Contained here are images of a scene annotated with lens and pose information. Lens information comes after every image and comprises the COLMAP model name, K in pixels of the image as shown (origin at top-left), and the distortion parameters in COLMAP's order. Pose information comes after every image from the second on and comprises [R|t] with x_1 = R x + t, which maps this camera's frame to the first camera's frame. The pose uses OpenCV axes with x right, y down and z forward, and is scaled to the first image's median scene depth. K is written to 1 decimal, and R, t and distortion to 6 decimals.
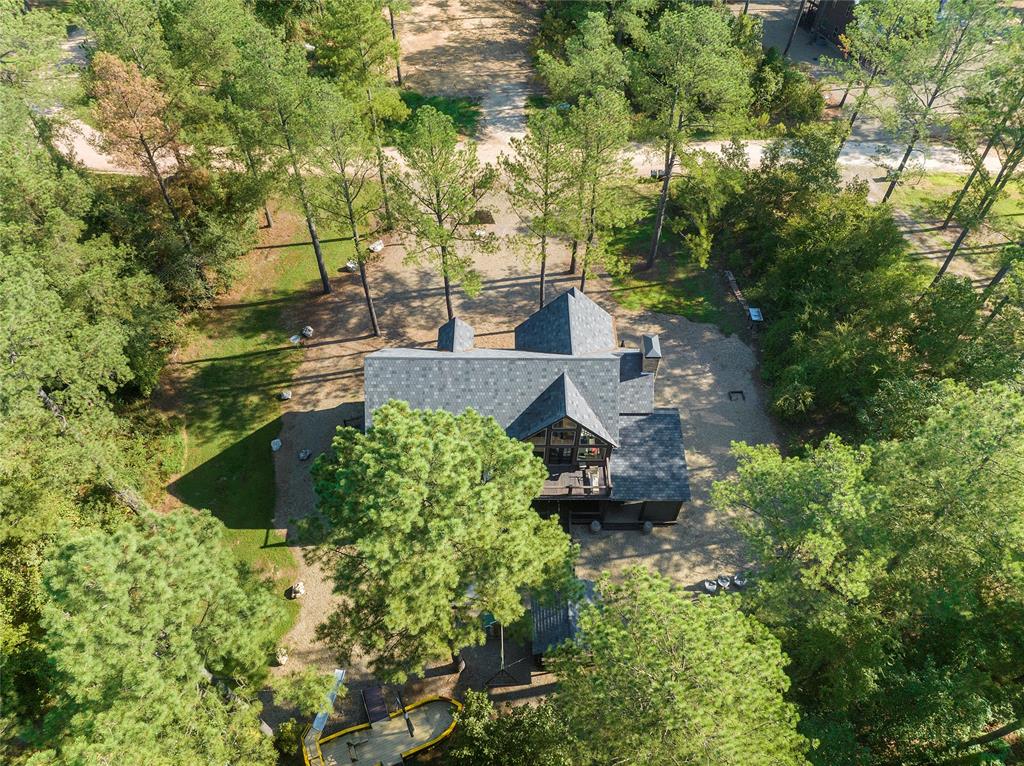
lens RADIAL K [[716.7, 0, 516.0], [0, 716.7, 385.3], [0, 0, 1]] dist [-0.050684, 0.012418]
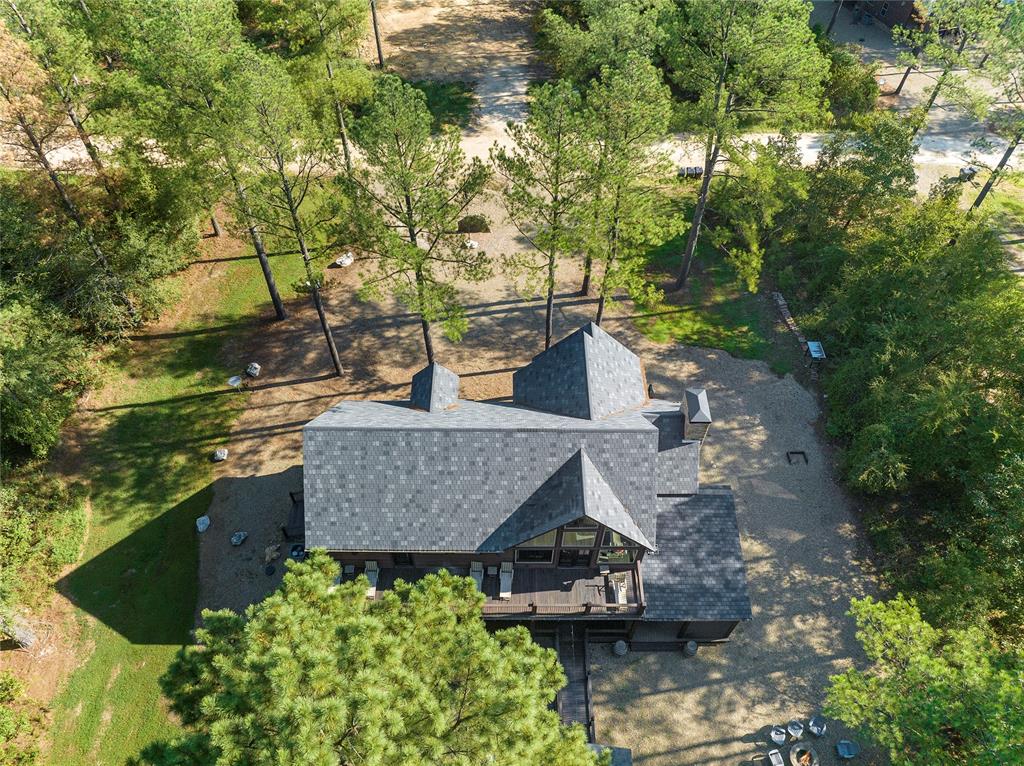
lens RADIAL K [[716.7, 0, 515.4], [0, 716.7, 383.6], [0, 0, 1]] dist [-0.050684, 0.012418]
pose [[0.999995, 0.003045, -0.000985, 0.001664], [-0.003043, 0.999994, 0.001701, -0.067005], [0.000990, -0.001698, 0.999998, 0.221896]]
